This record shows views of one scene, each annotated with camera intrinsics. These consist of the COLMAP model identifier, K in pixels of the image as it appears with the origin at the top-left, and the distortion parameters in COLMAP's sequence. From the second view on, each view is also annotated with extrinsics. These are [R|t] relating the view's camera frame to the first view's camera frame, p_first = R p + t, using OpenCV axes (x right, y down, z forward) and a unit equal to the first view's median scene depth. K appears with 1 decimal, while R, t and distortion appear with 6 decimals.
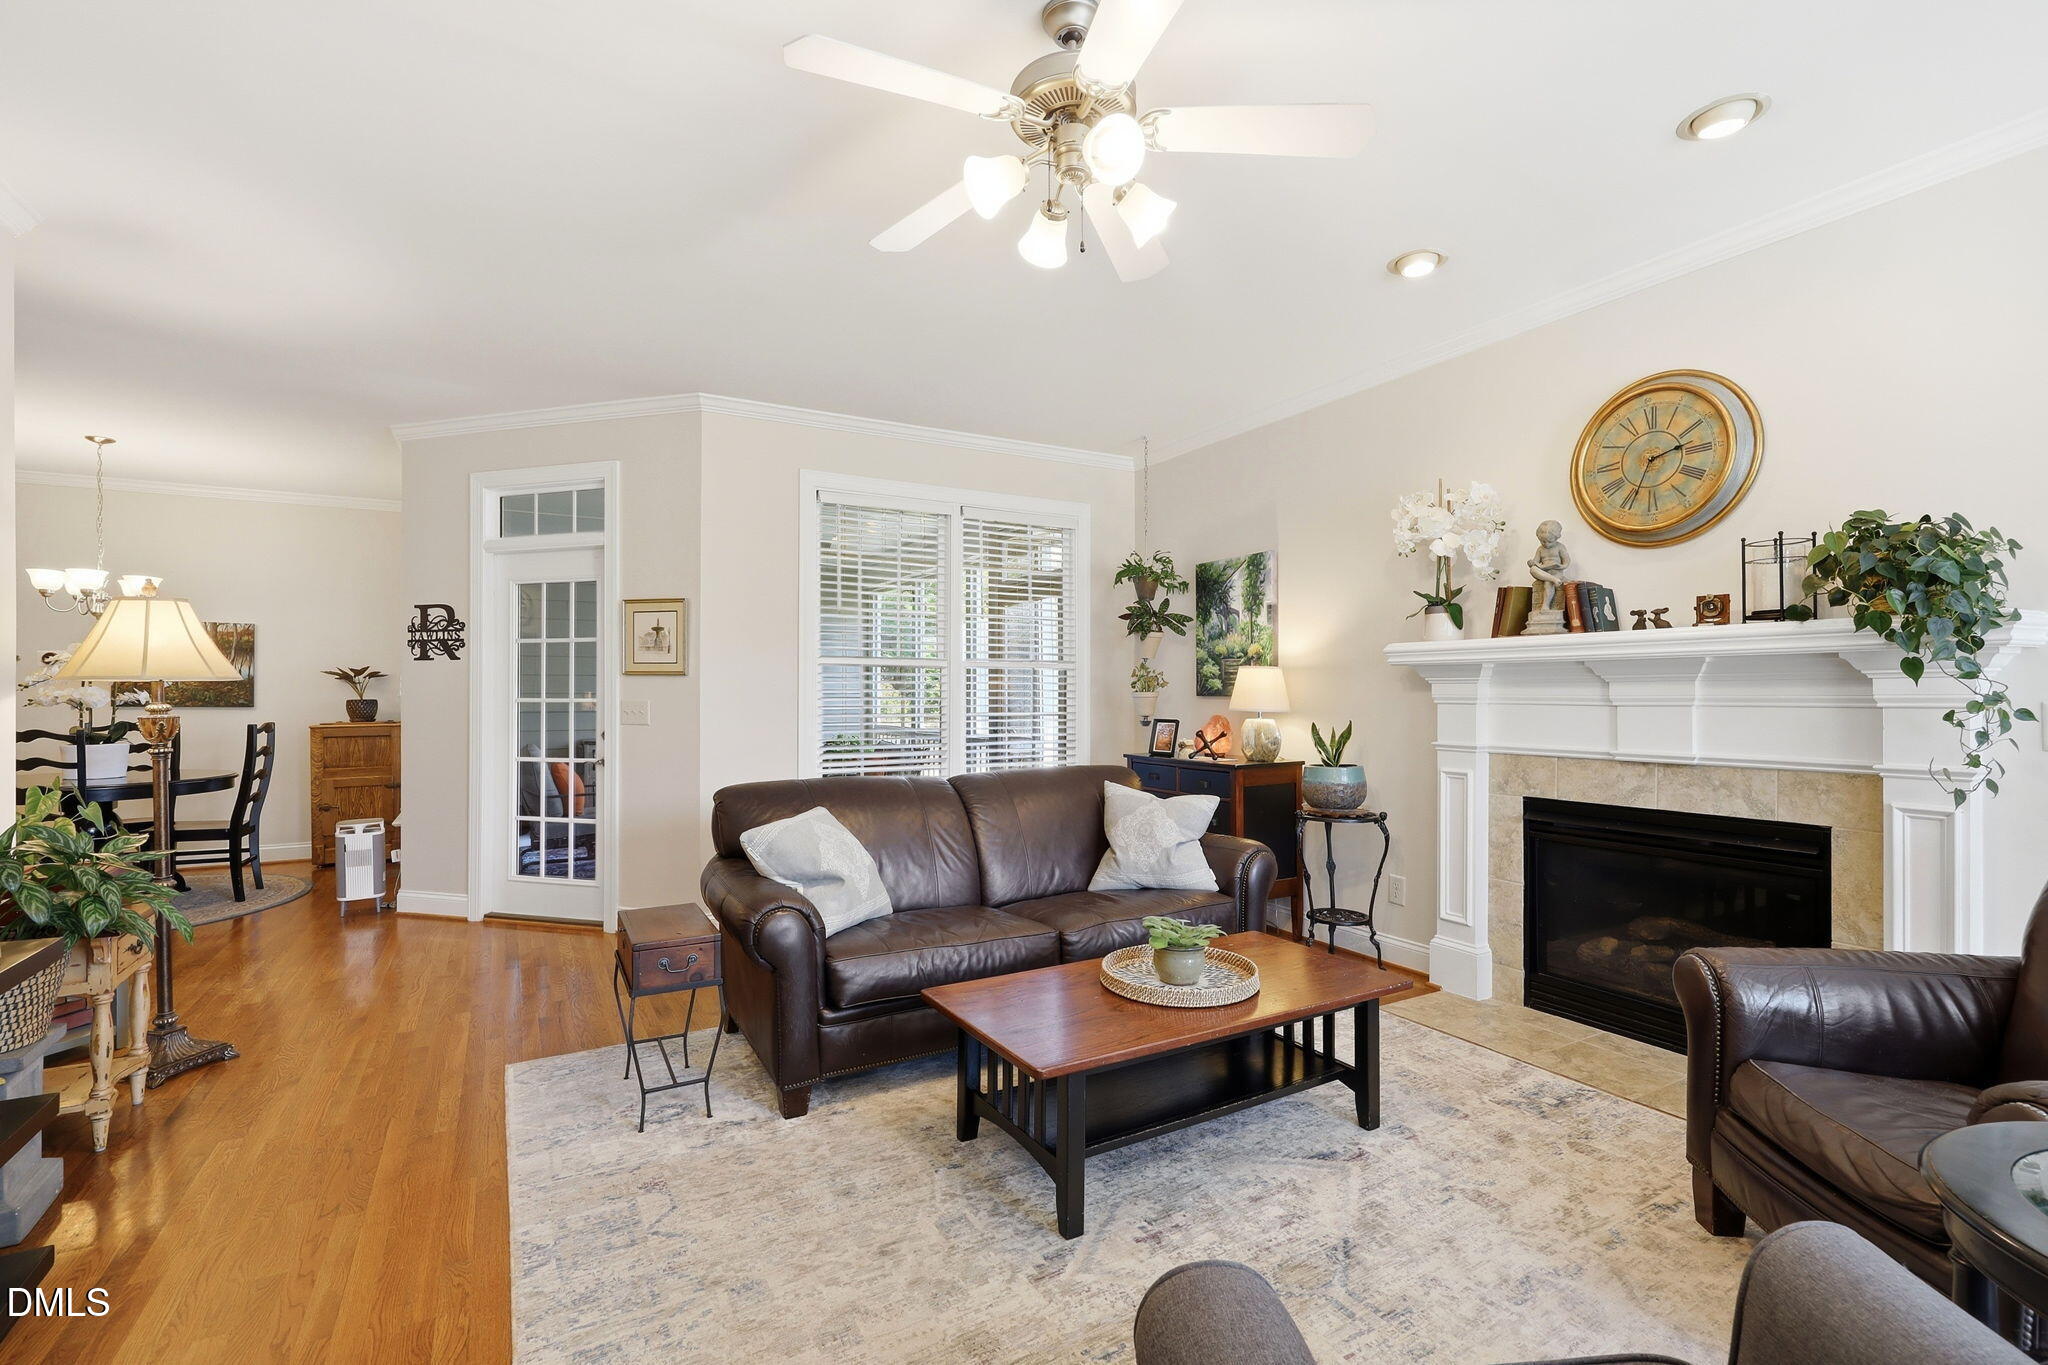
lens RADIAL K [[916.5, 0, 1006.3], [0, 916.5, 692.7], [0, 0, 1]] dist [-0.000988, 0.000053]
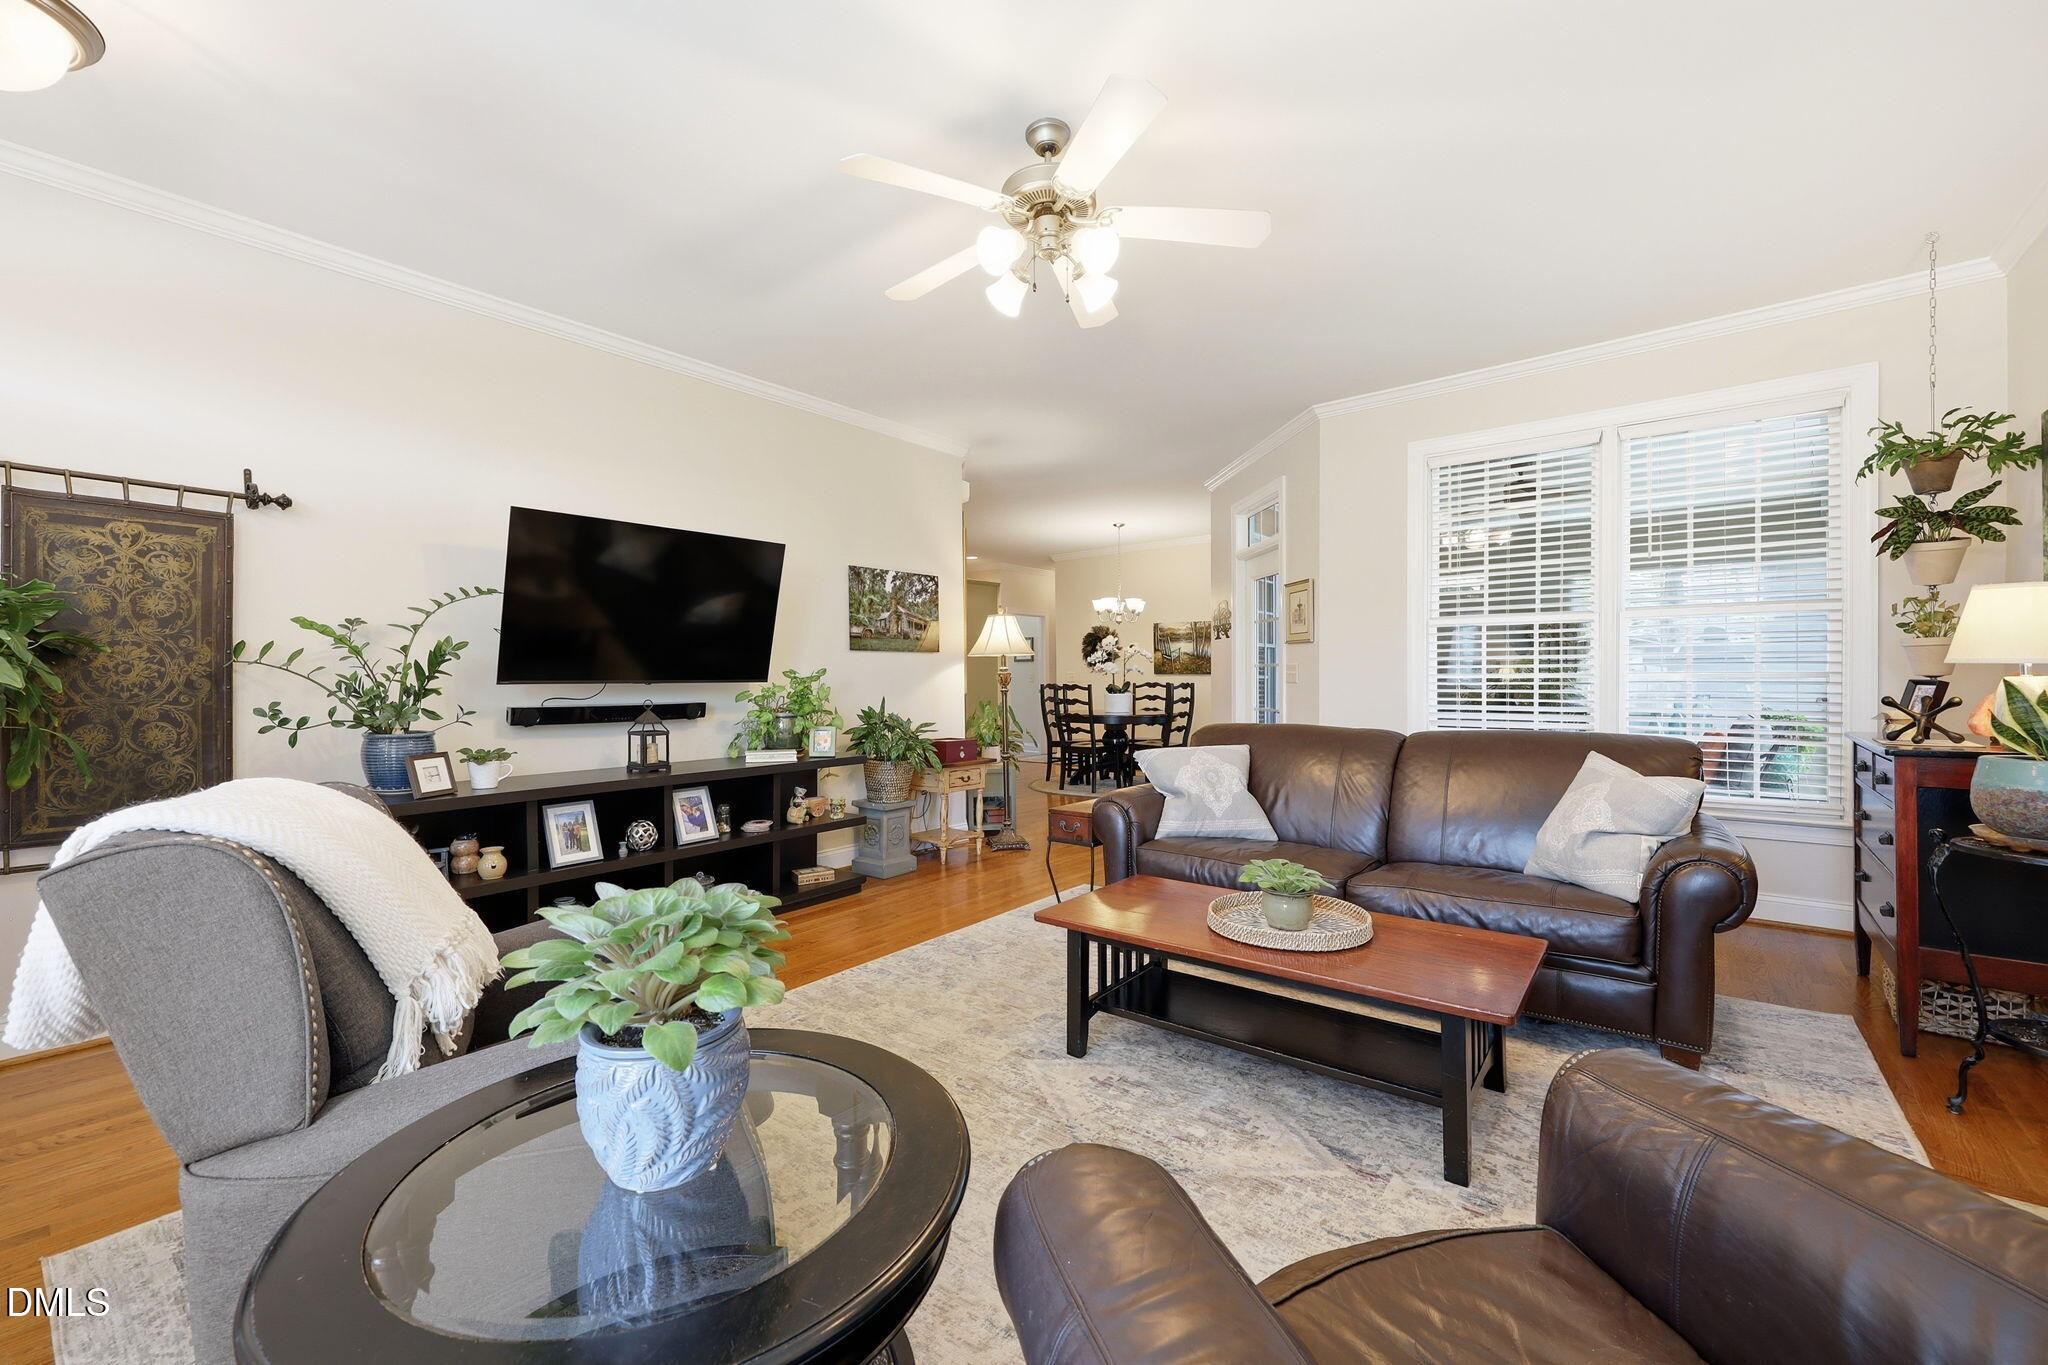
lens RADIAL K [[869.0, 0, 1024.0], [0, 869.0, 682.5], [0, 0, 1]] dist [0.002336, 0.000270]
pose [[0.354120, 0.002714, -0.935196, 0.736391], [0.008165, 0.999949, 0.005993, 0.031493], [0.935164, -0.009758, 0.354079, 0.303156]]
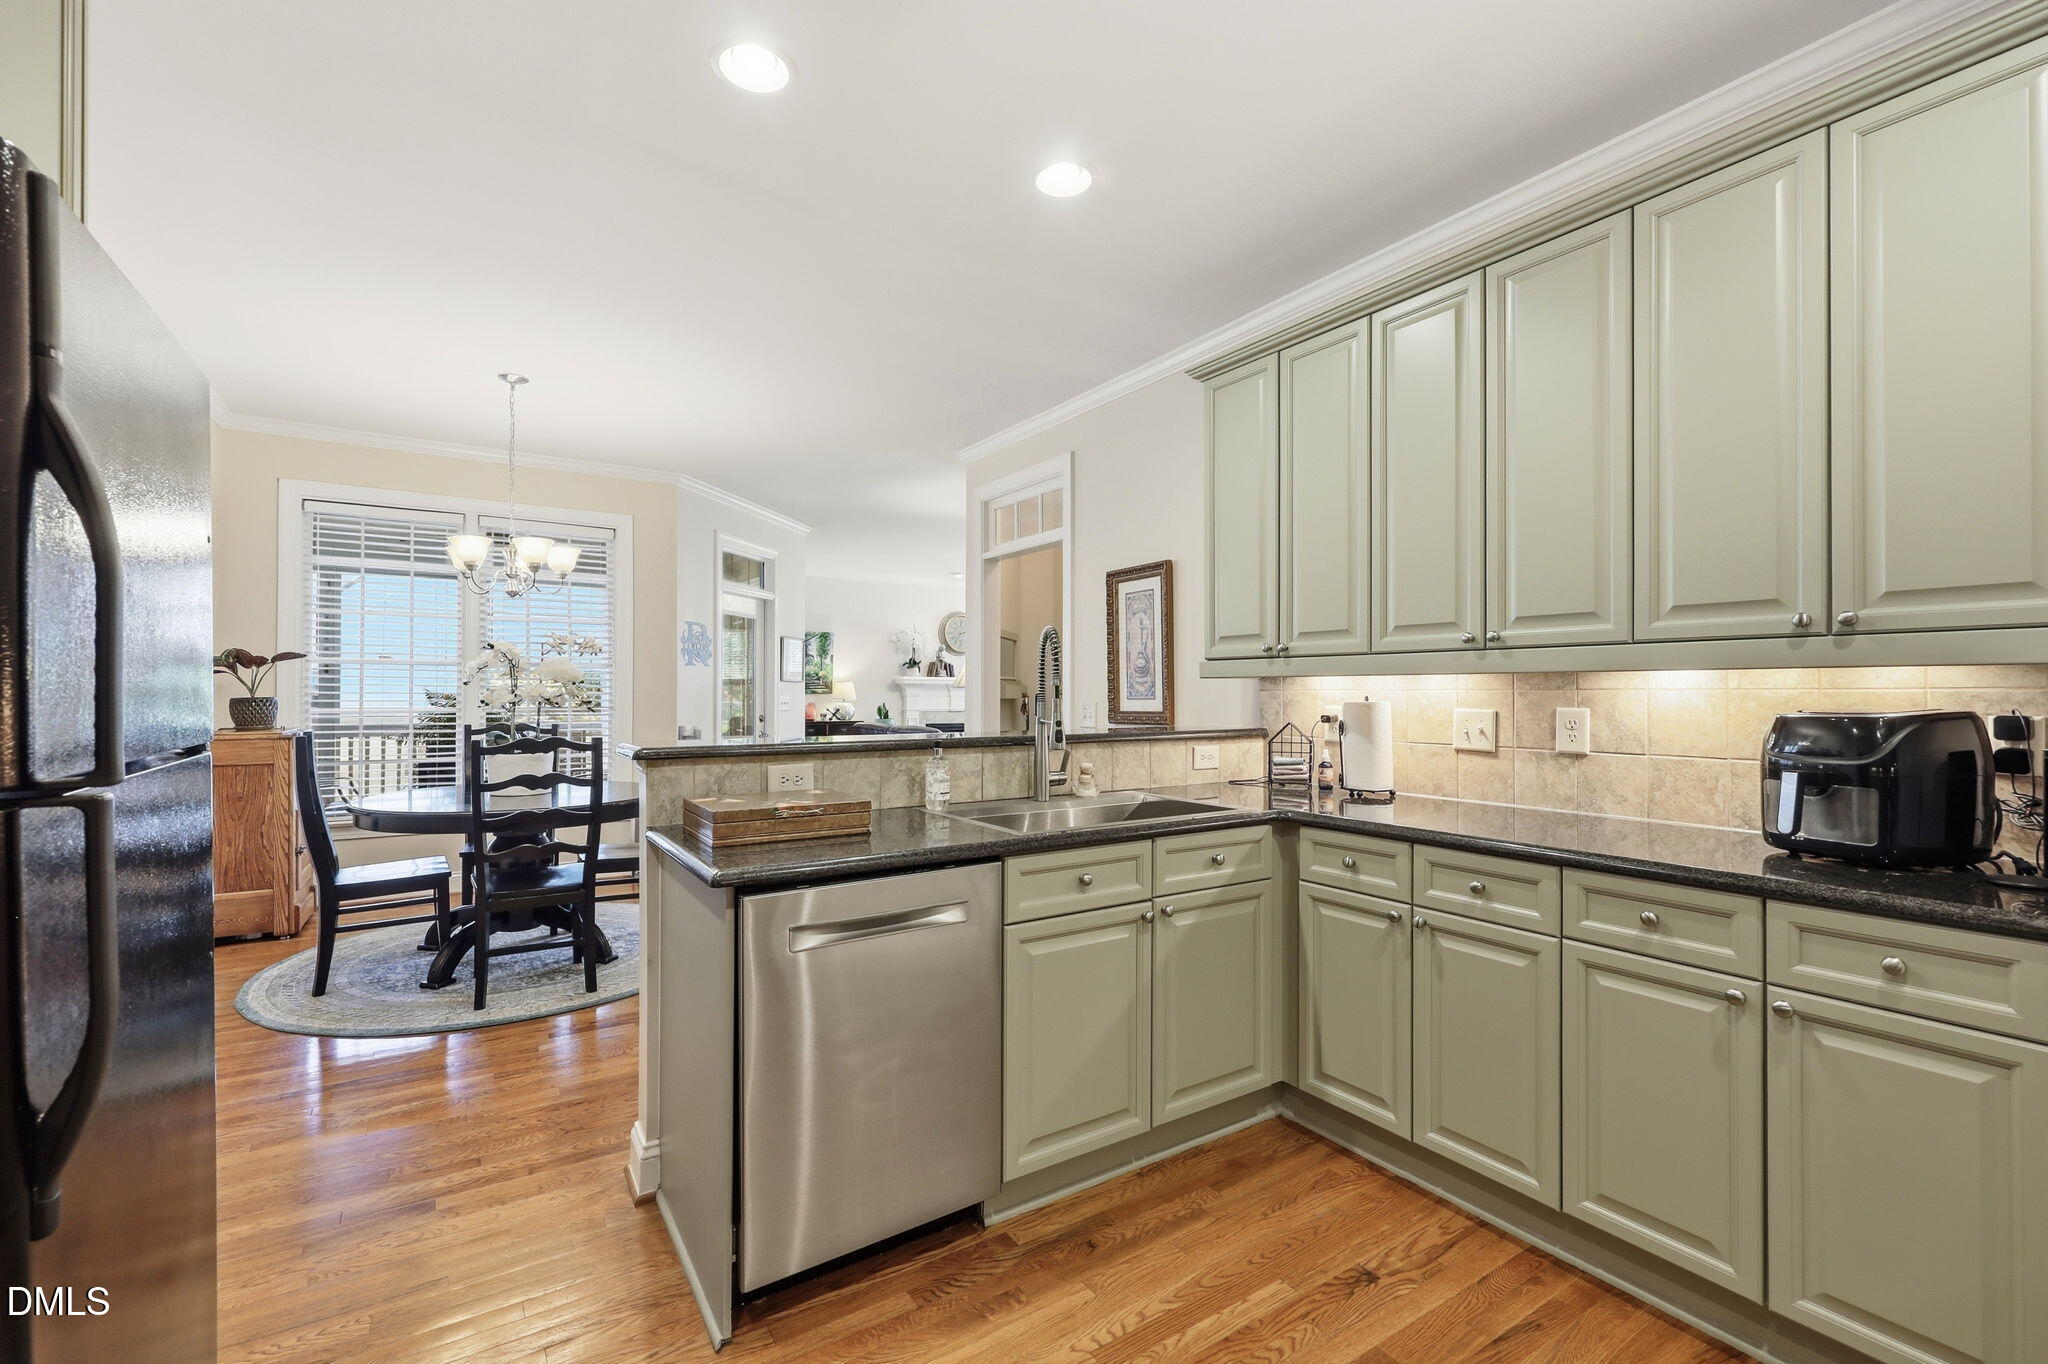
lens RADIAL K [[869.0, 0, 1024.0], [0, 869.0, 682.0], [0, 0, 1]] dist [0.002336, 0.000270]
pose [[-0.081188, 0.012802, 0.996617, -2.715863], [-0.008656, 0.999871, -0.013549, -0.000590], [-0.996661, -0.009726, -0.081067, 0.933878]]
